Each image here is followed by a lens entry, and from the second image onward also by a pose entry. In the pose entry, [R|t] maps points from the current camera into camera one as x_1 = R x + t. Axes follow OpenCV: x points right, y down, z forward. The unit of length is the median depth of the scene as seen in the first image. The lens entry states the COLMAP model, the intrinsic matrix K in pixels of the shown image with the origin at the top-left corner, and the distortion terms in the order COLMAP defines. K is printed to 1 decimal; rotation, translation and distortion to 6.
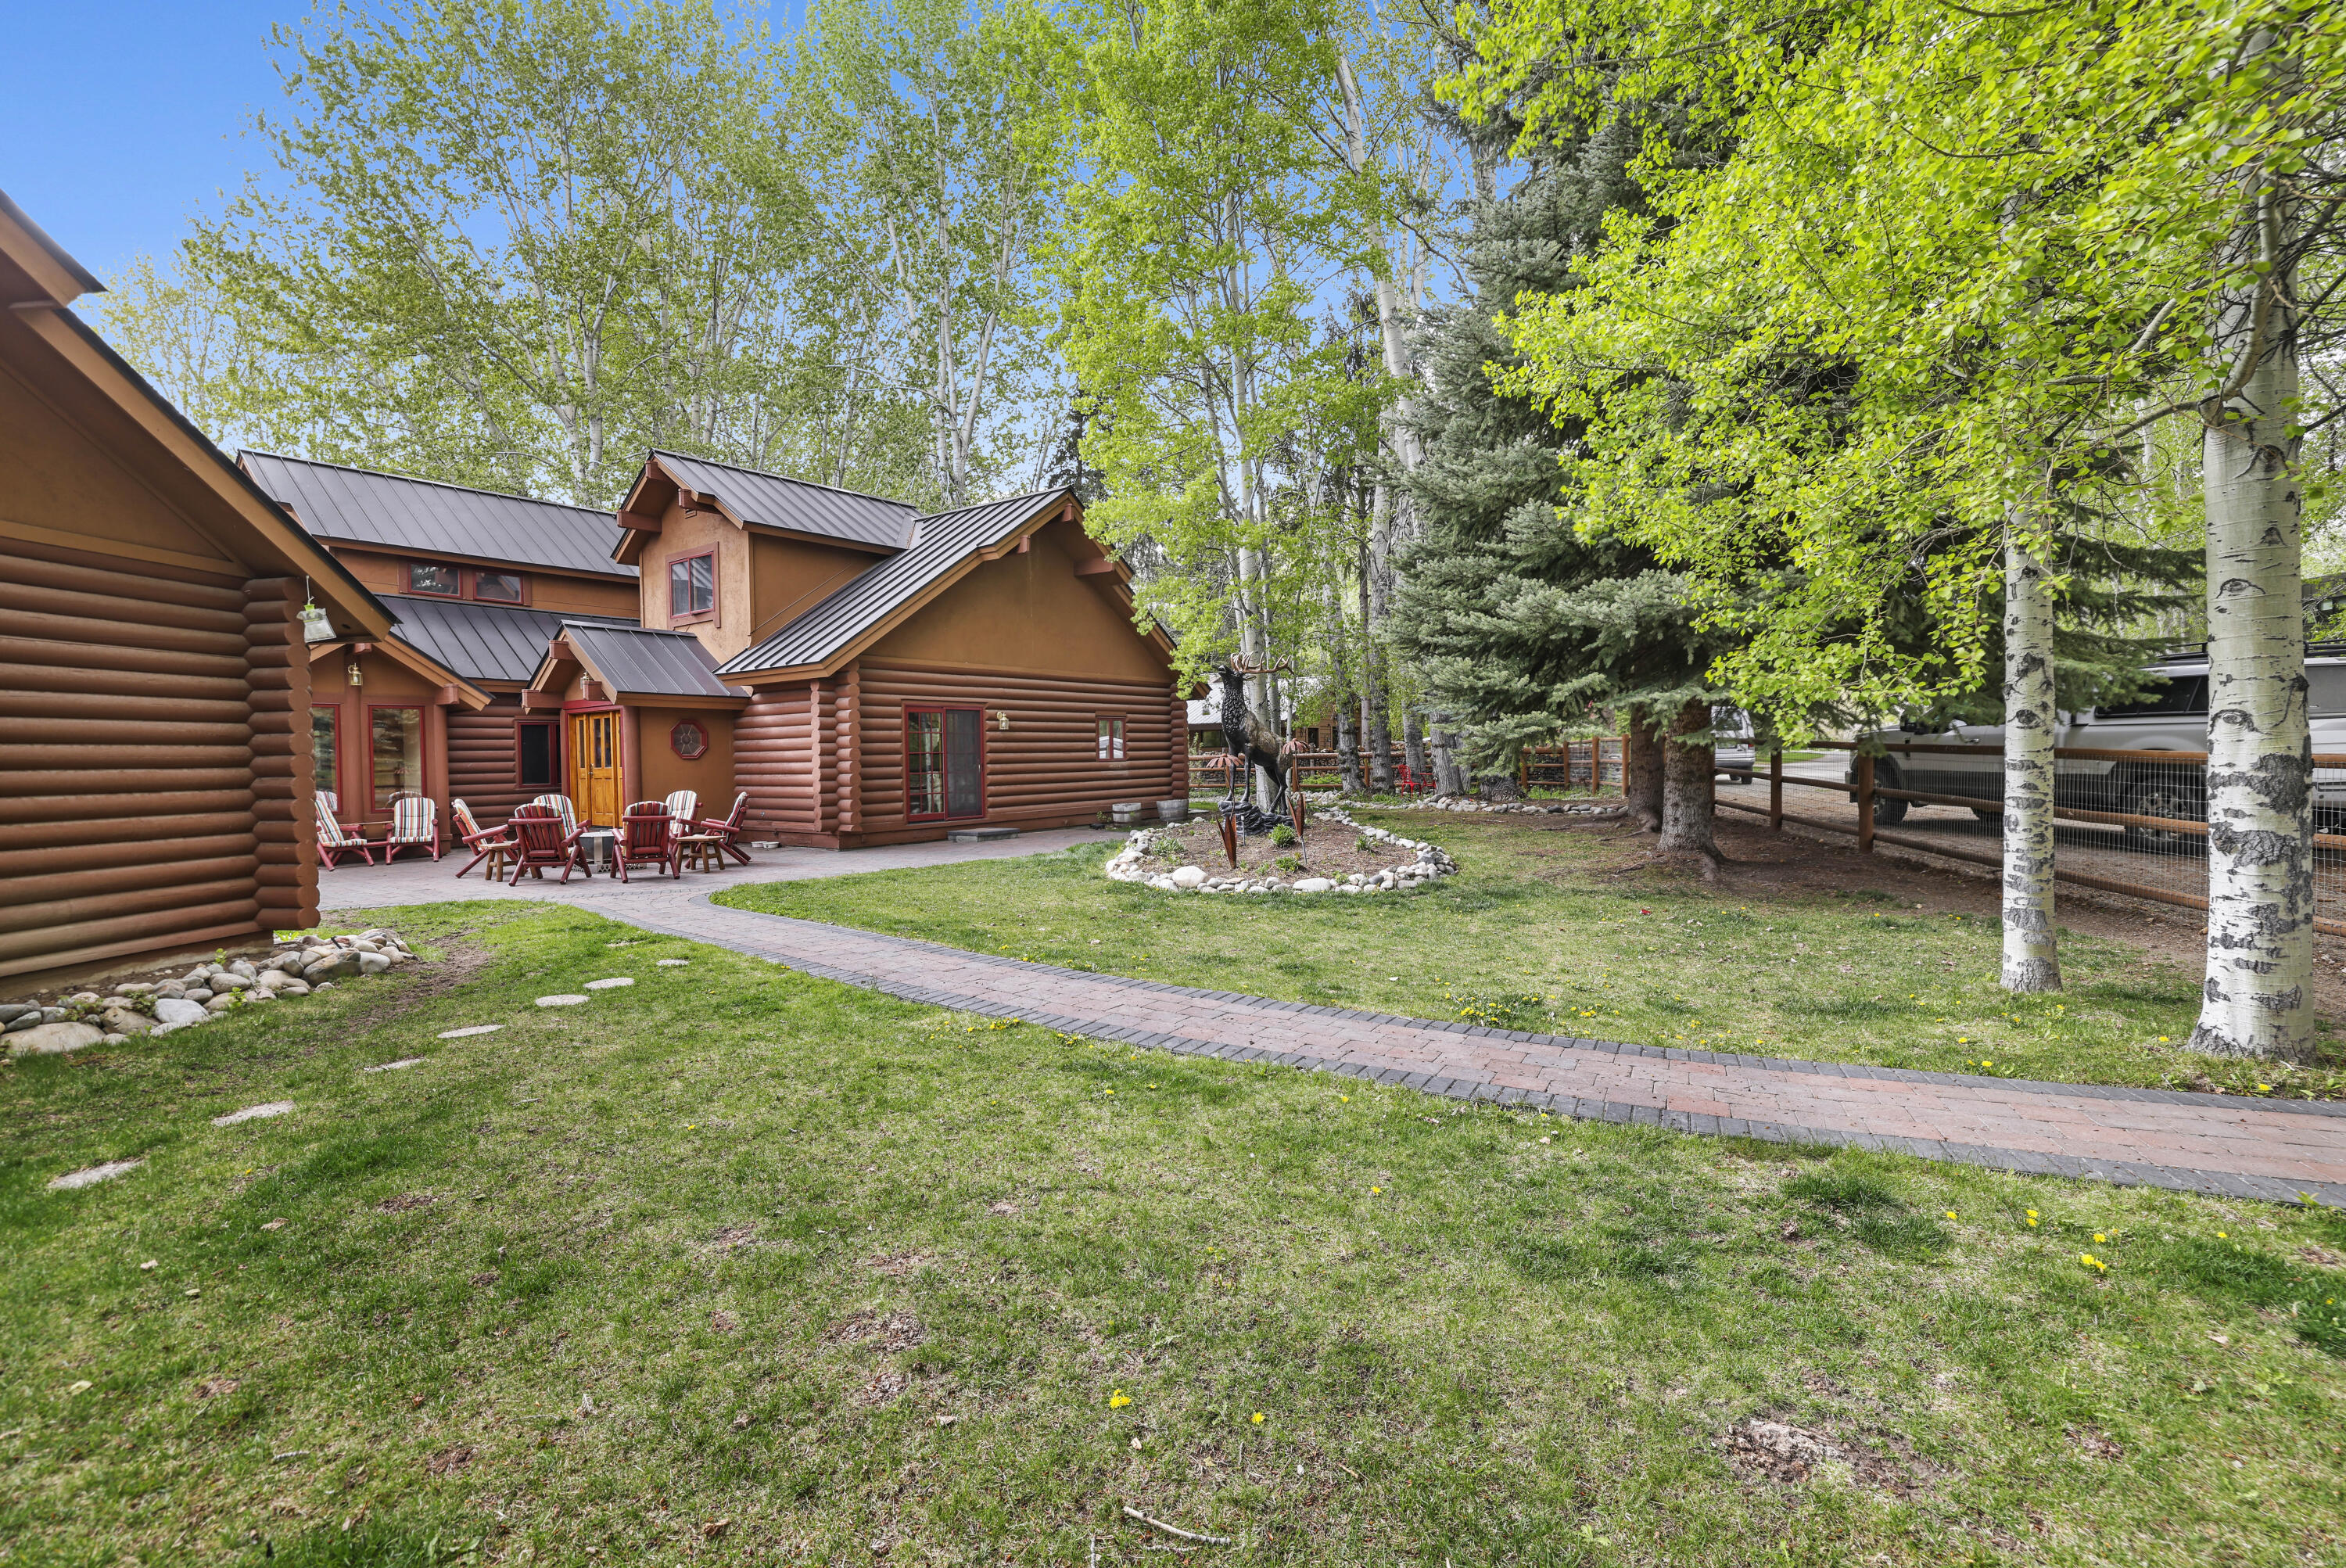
lens RADIAL K [[1044.5, 0, 1173.0], [0, 1044.5, 784.0], [0, 0, 1]] dist [-0.065322, 0.023745]
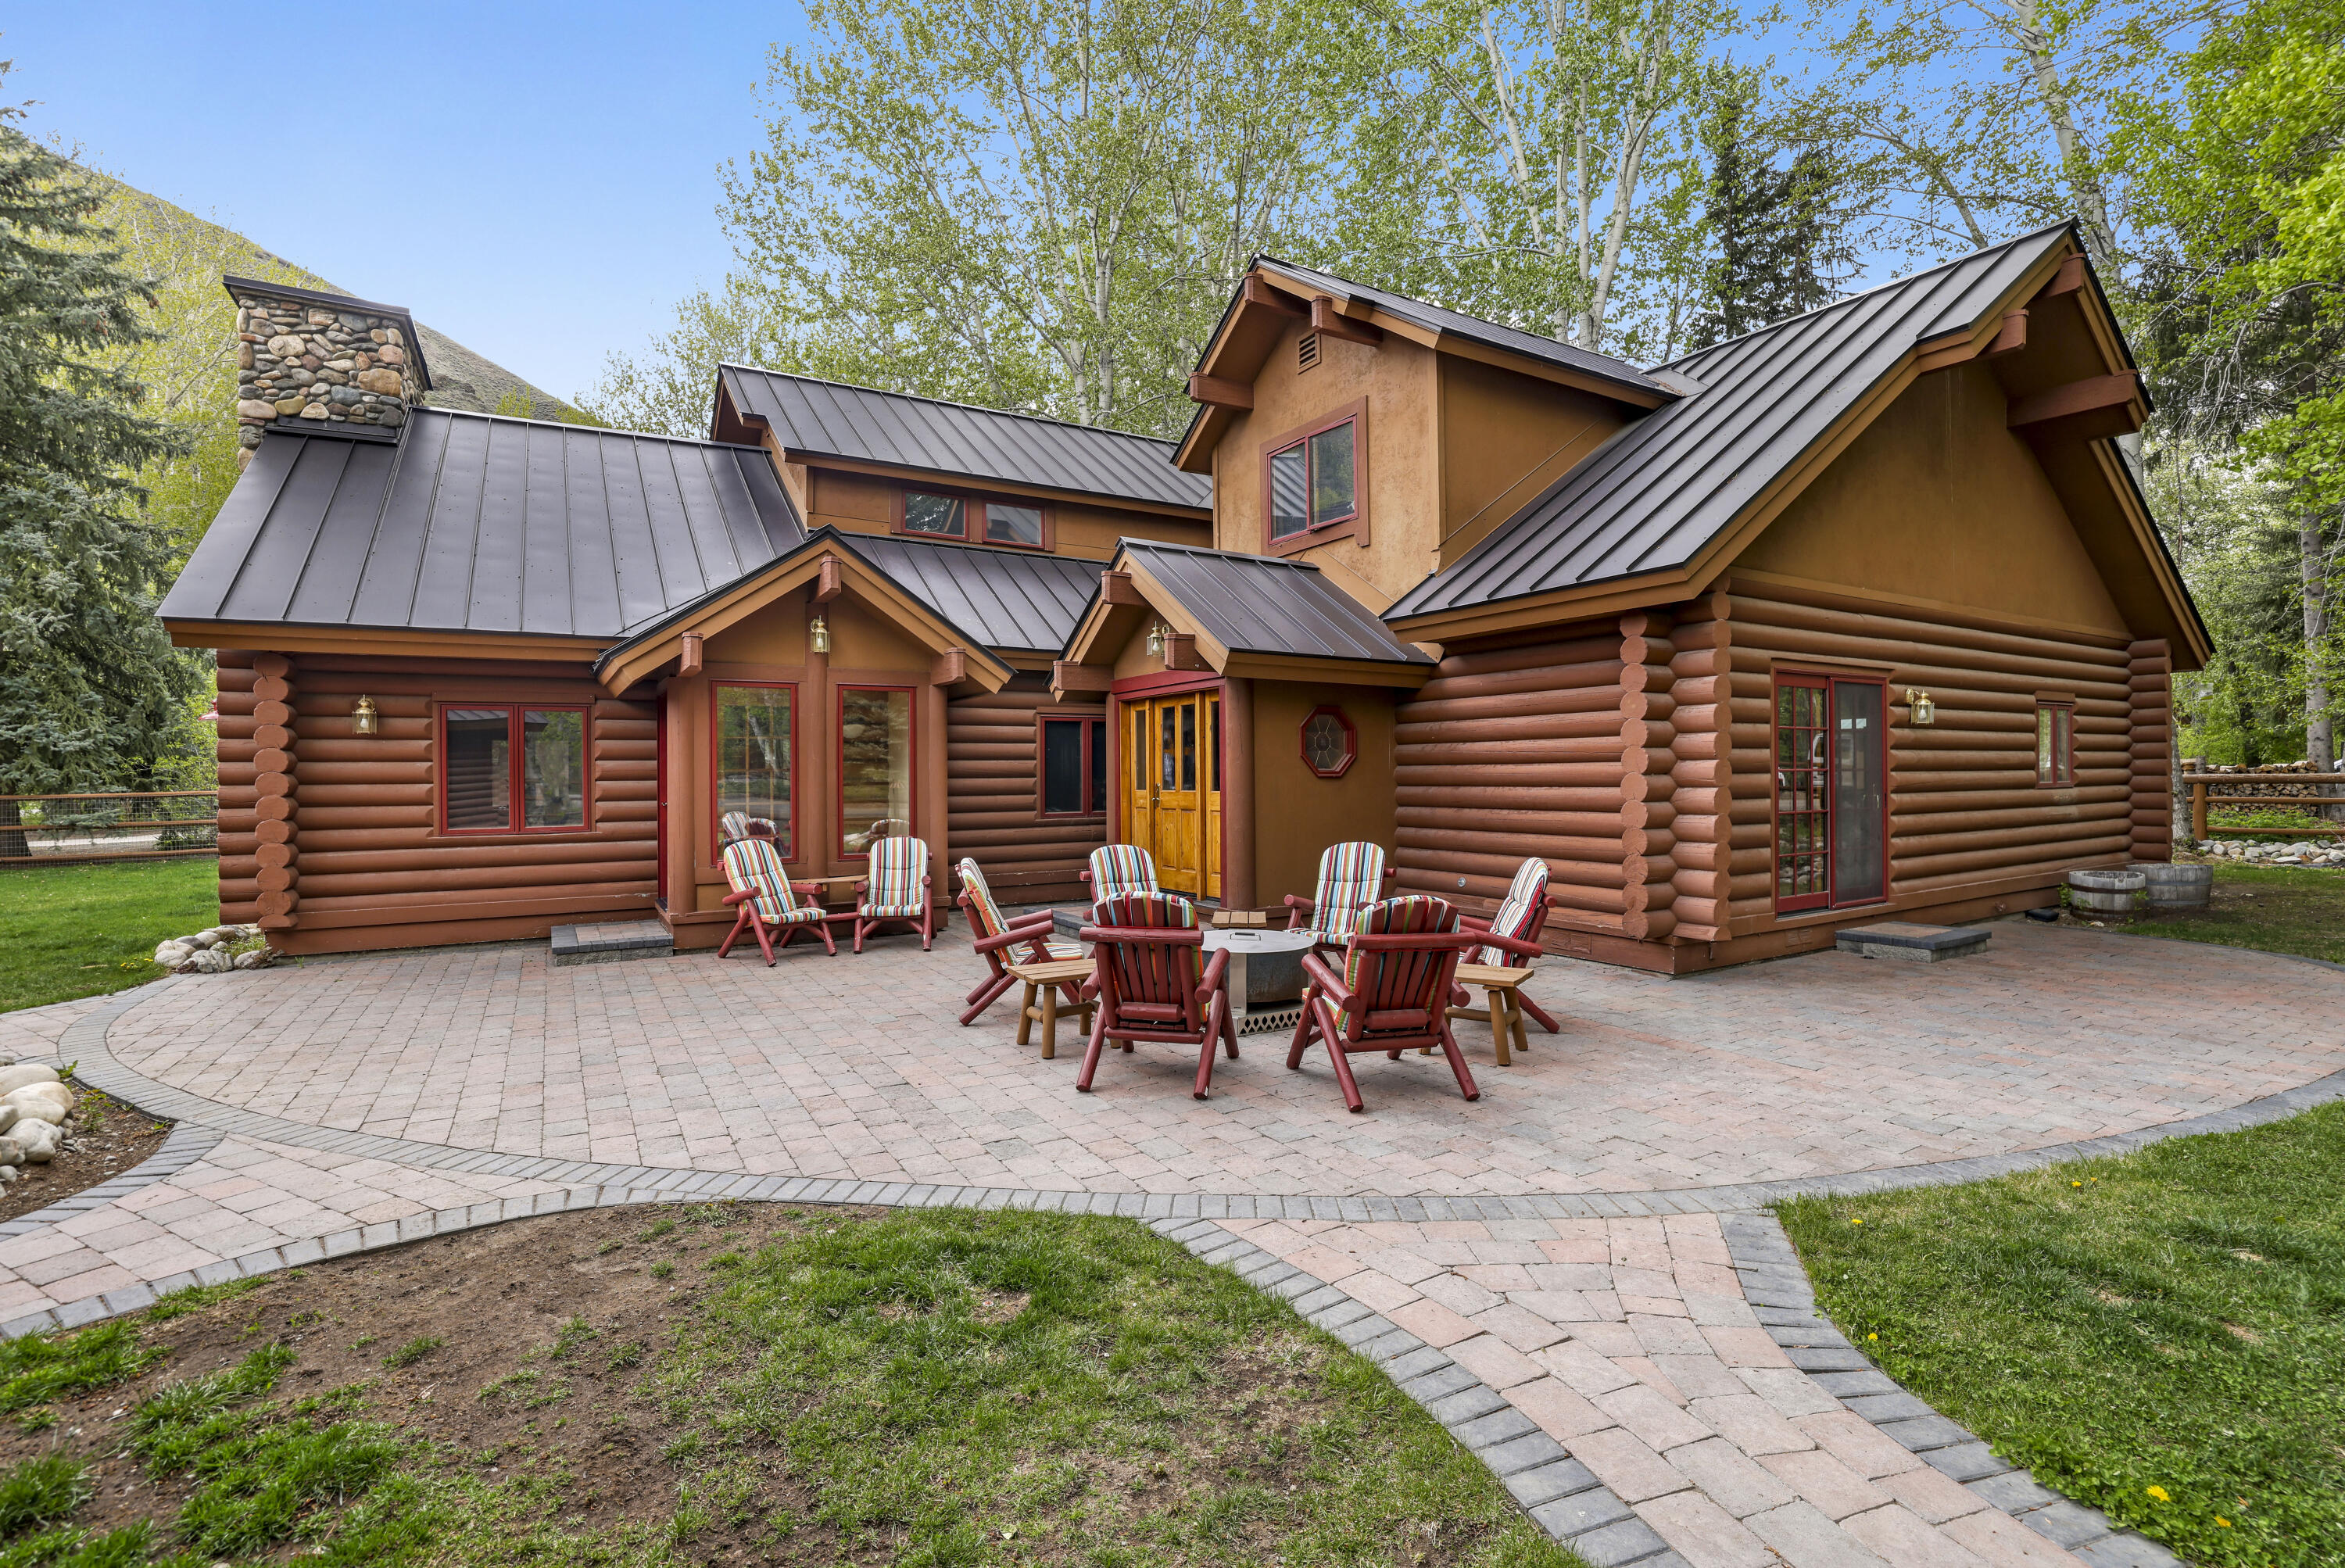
lens RADIAL K [[1044.0, 0, 1172.5], [0, 1044.0, 784.0], [0, 0, 1]] dist [-0.065322, 0.023745]
pose [[0.919854, 0.012815, -0.392052, -0.328111], [-0.017784, 0.999801, -0.009046, -0.014289], [0.391858, 0.015293, 0.919899, 0.455523]]
